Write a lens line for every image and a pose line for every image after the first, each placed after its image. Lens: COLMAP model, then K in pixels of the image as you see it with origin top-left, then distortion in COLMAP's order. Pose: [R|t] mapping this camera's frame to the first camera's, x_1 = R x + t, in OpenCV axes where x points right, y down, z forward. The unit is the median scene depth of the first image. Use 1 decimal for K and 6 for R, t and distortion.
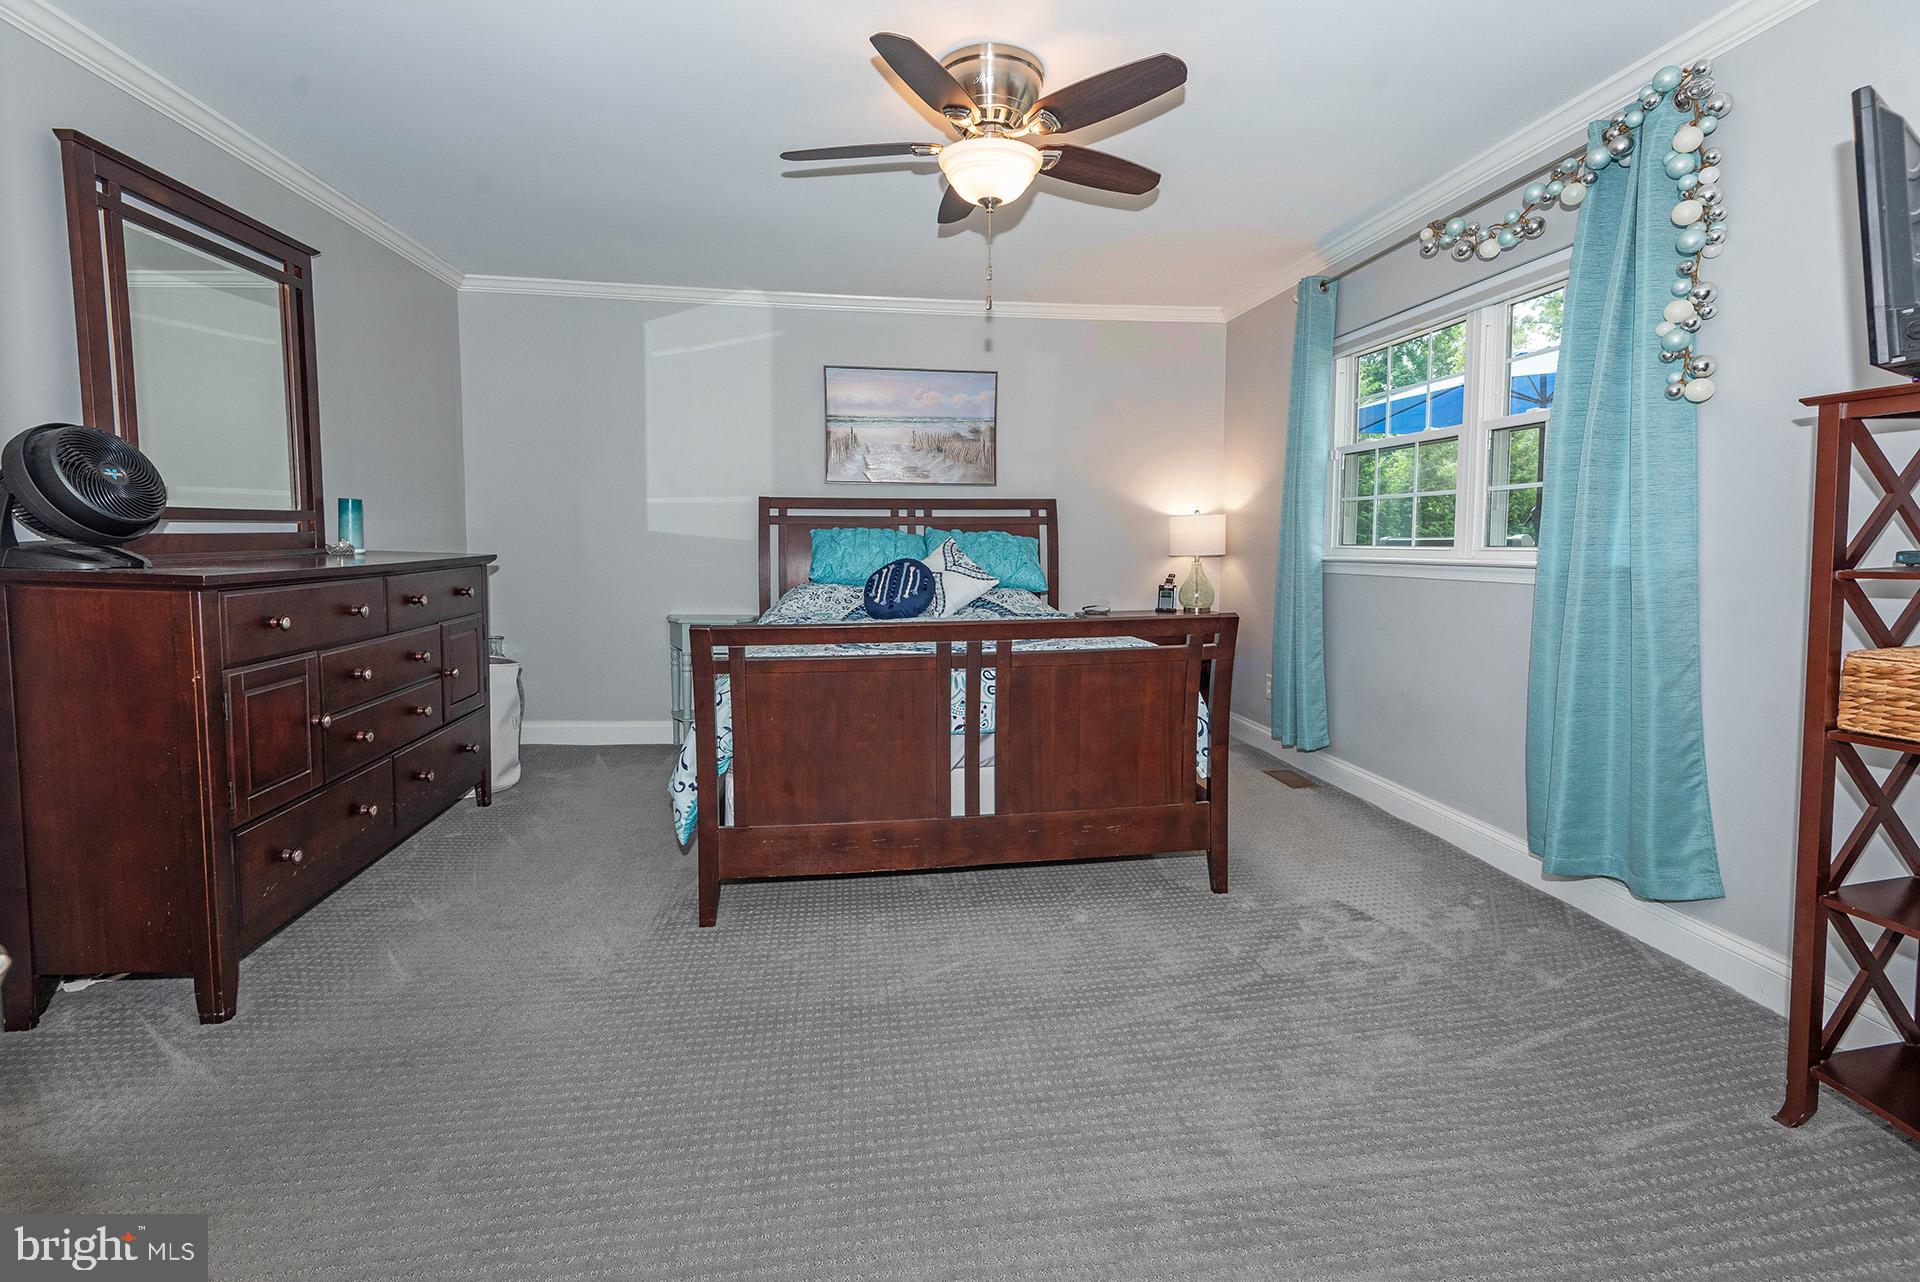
lens RADIAL K [[843.2, 0, 990.8], [0, 843.2, 636.8], [0, 0, 1]] dist [-0.024394, -0.010235]
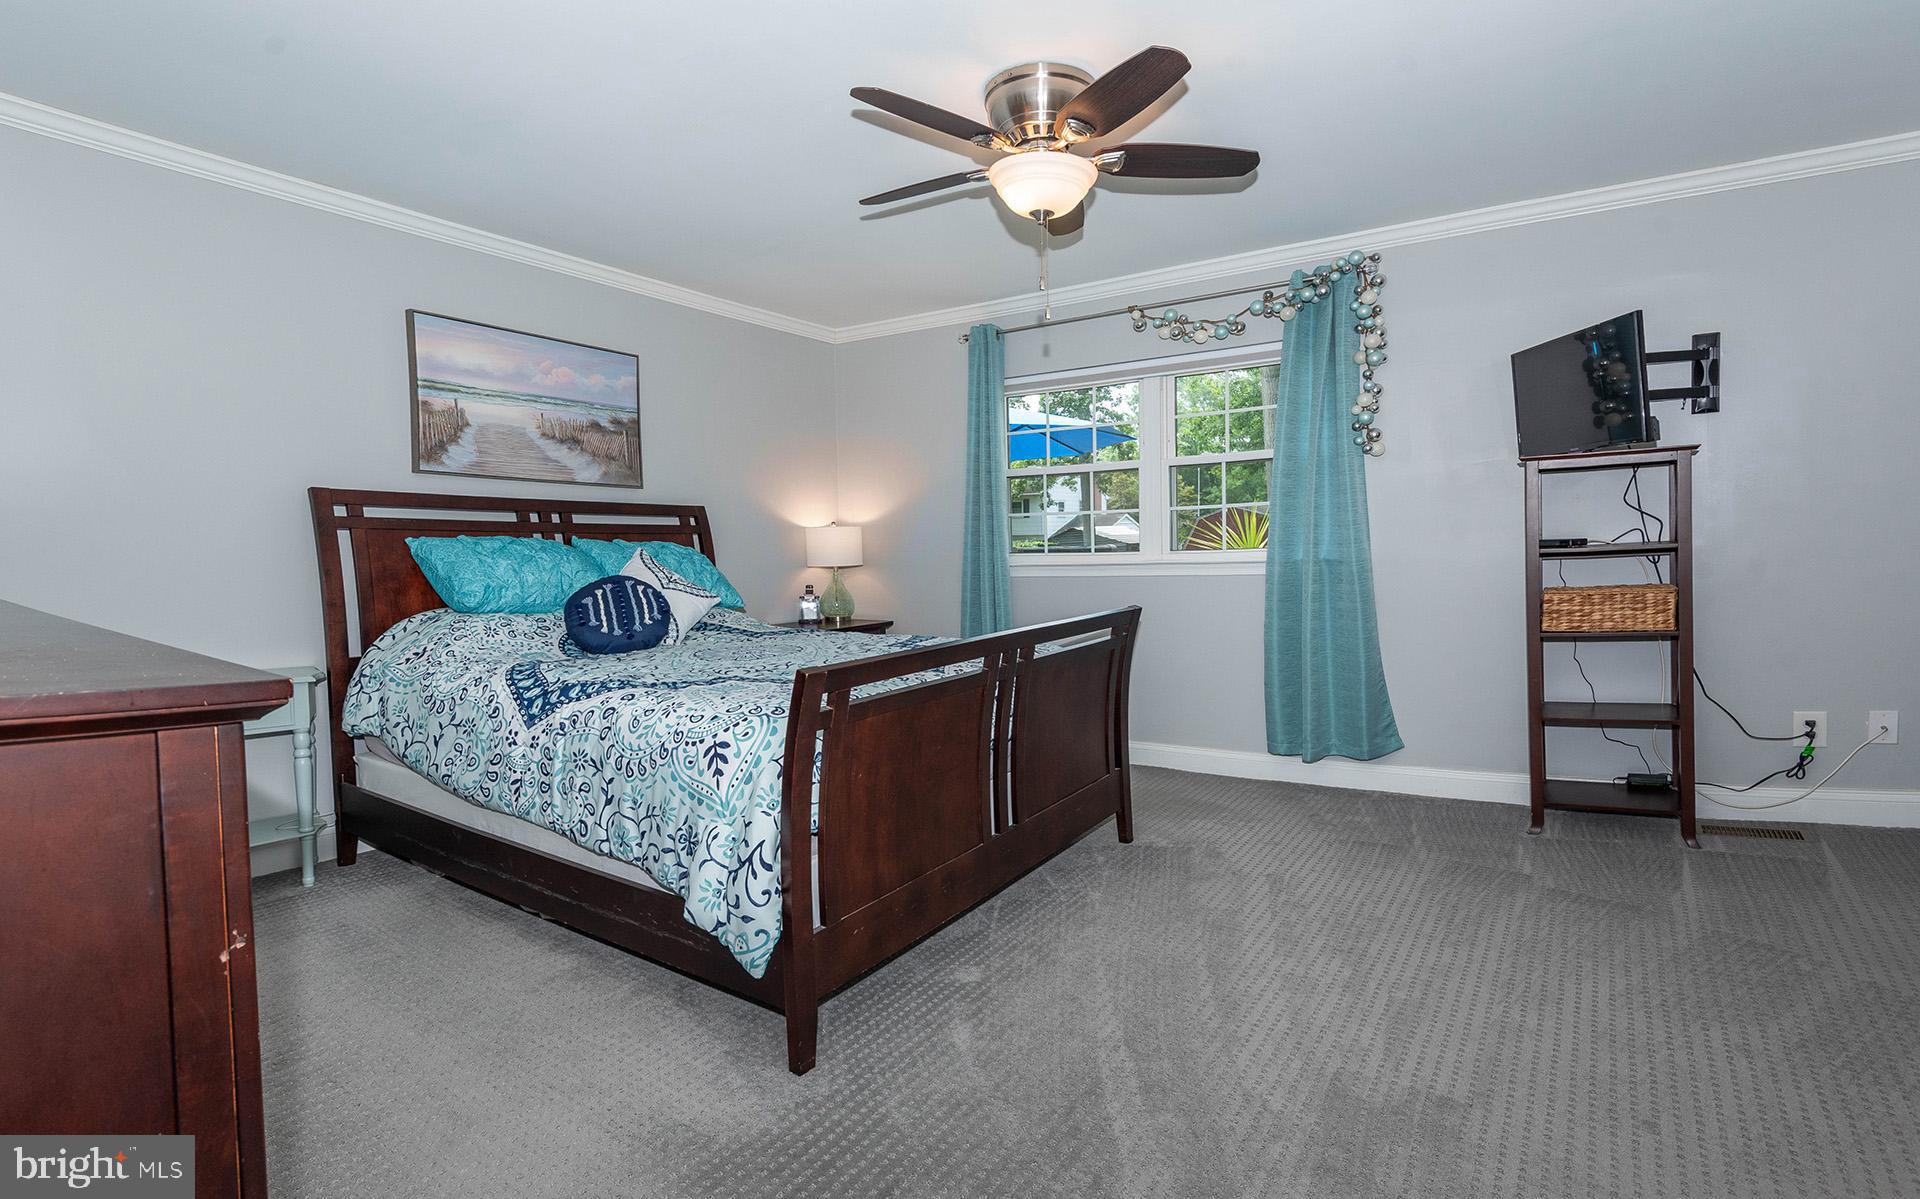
lens RADIAL K [[880.0, 0, 960.0], [0, 880.0, 599.5], [0, 0, 1]] dist [0.000431, -0.000154]
pose [[0.683747, -0.042671, 0.728470, -0.430980], [0.096752, 0.994776, -0.032542, -0.008441], [-0.723276, 0.092732, 0.684304, 0.175289]]
